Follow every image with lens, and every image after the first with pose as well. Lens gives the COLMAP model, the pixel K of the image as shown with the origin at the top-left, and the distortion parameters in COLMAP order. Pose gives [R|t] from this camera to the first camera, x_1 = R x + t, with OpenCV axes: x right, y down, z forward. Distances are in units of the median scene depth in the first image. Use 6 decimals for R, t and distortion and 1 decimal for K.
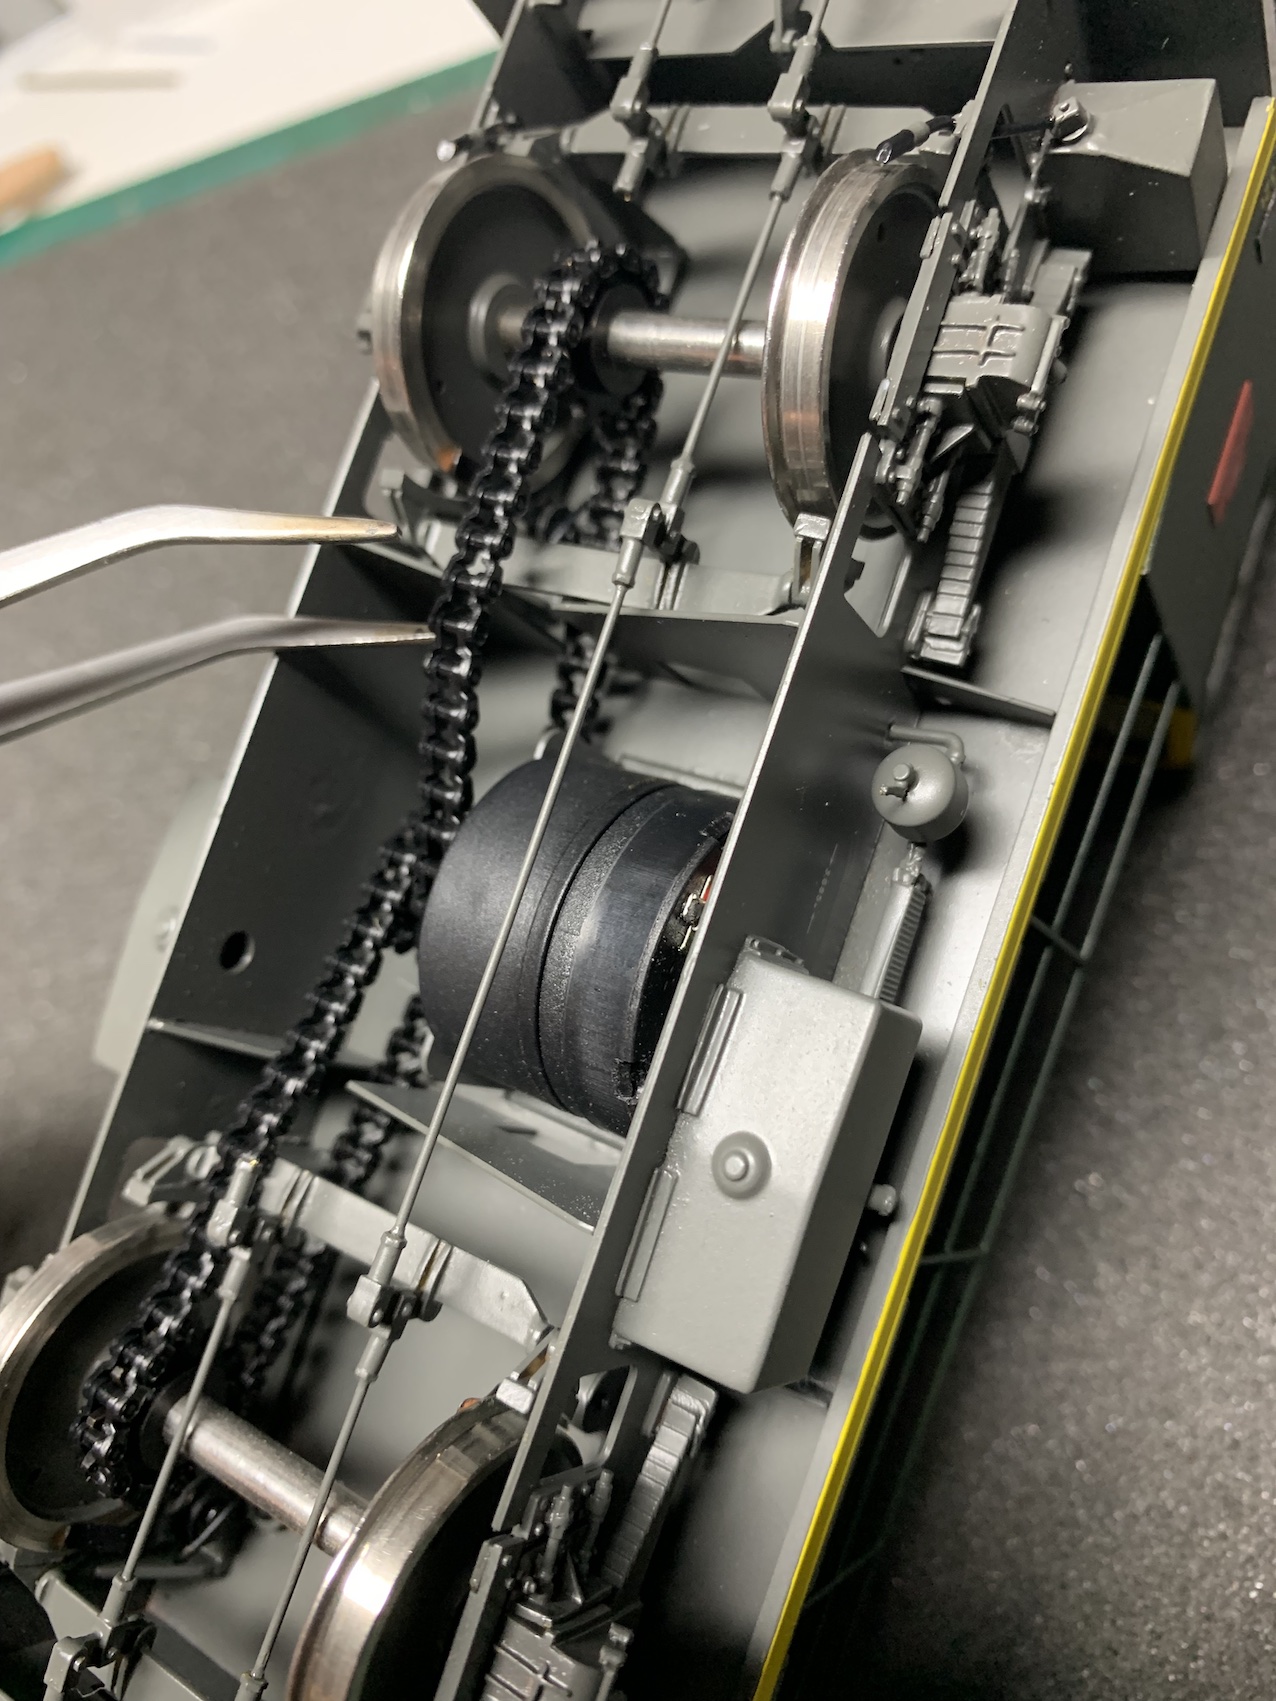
lens RADIAL K [[1424.9, 0, 638.0], [0, 1424.9, 850.5], [0, 0, 1]] dist [-0.000211, 0.001305]
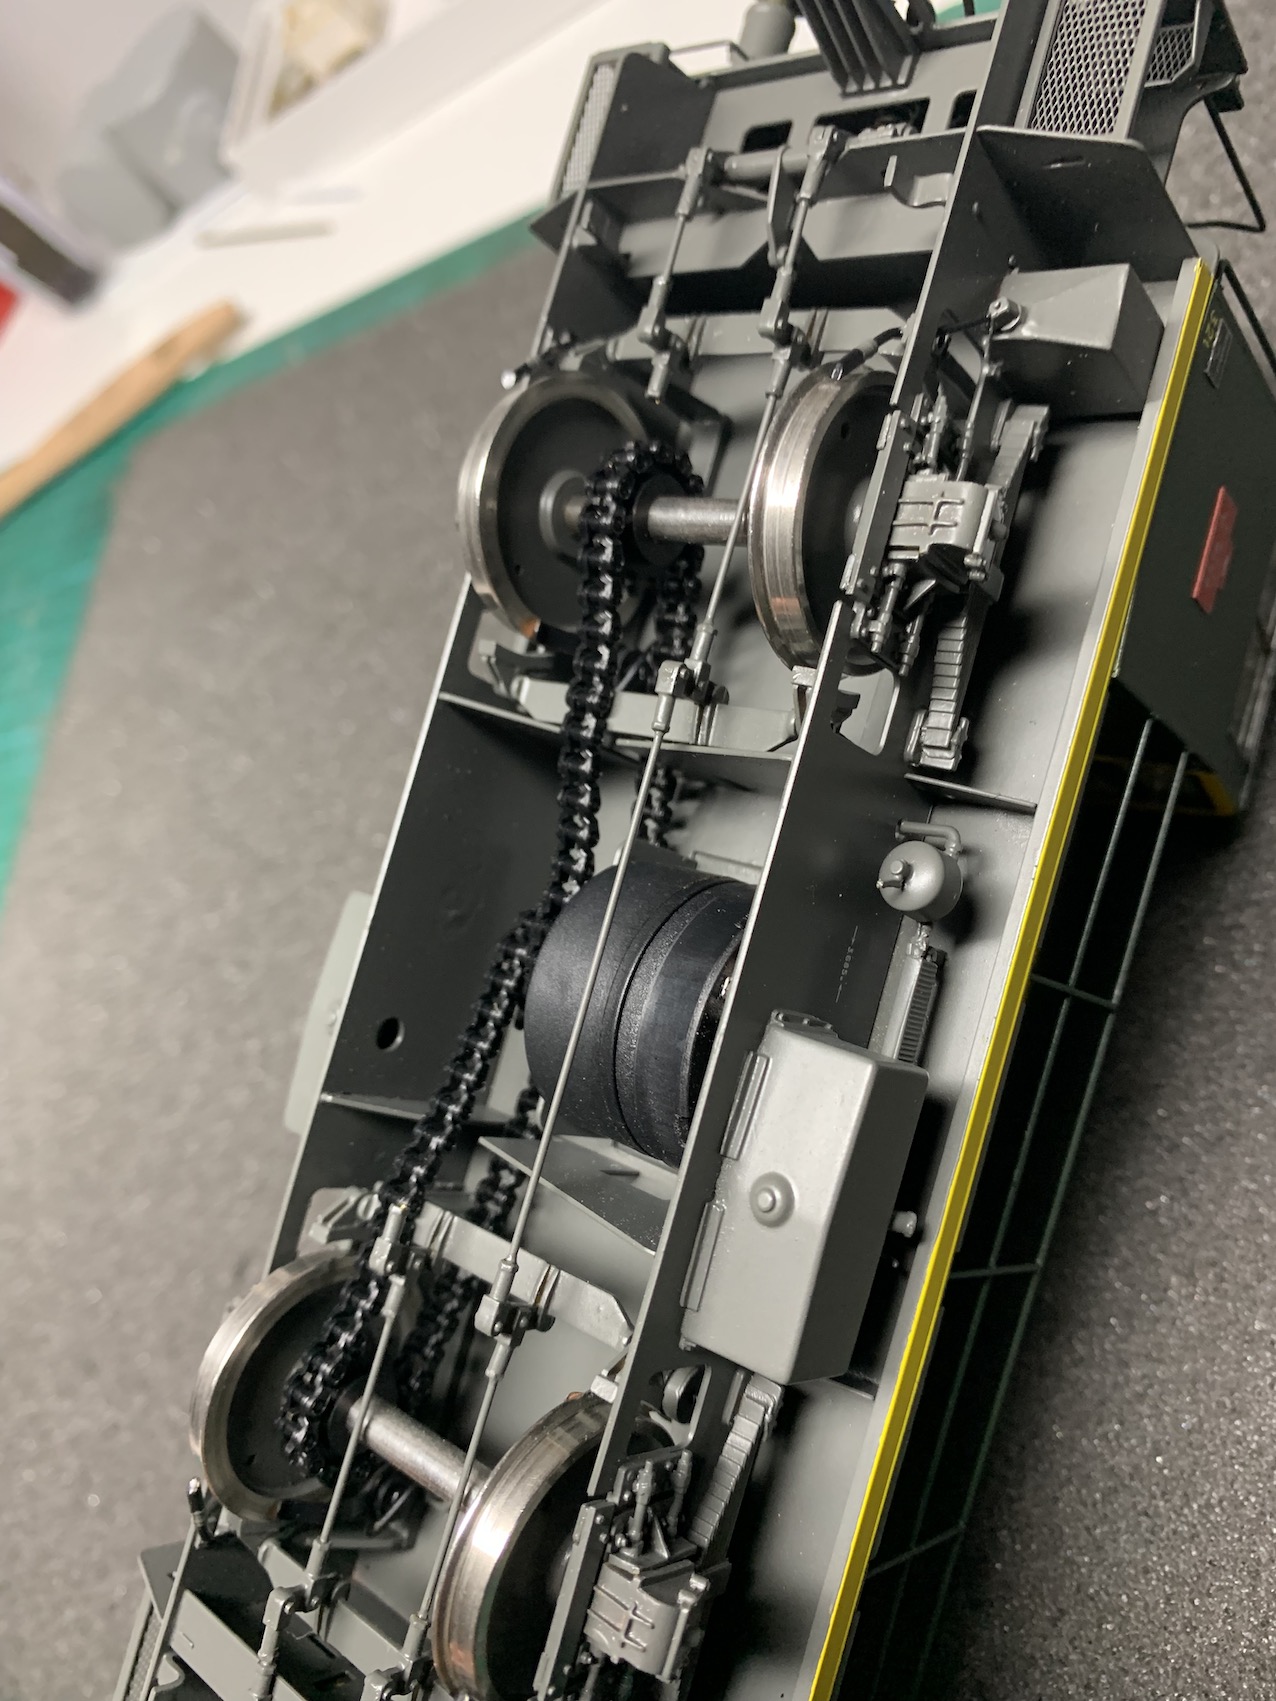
lens RADIAL K [[1434.1, 0, 638.0], [0, 1434.1, 850.5], [0, 0, 1]] dist [0.062192, -0.086287]
pose [[0.986529, -0.065127, -0.150065, 0.144054], [0.062854, 0.997825, -0.019845, -0.055852], [0.151031, 0.010146, 0.988477, -0.226533]]
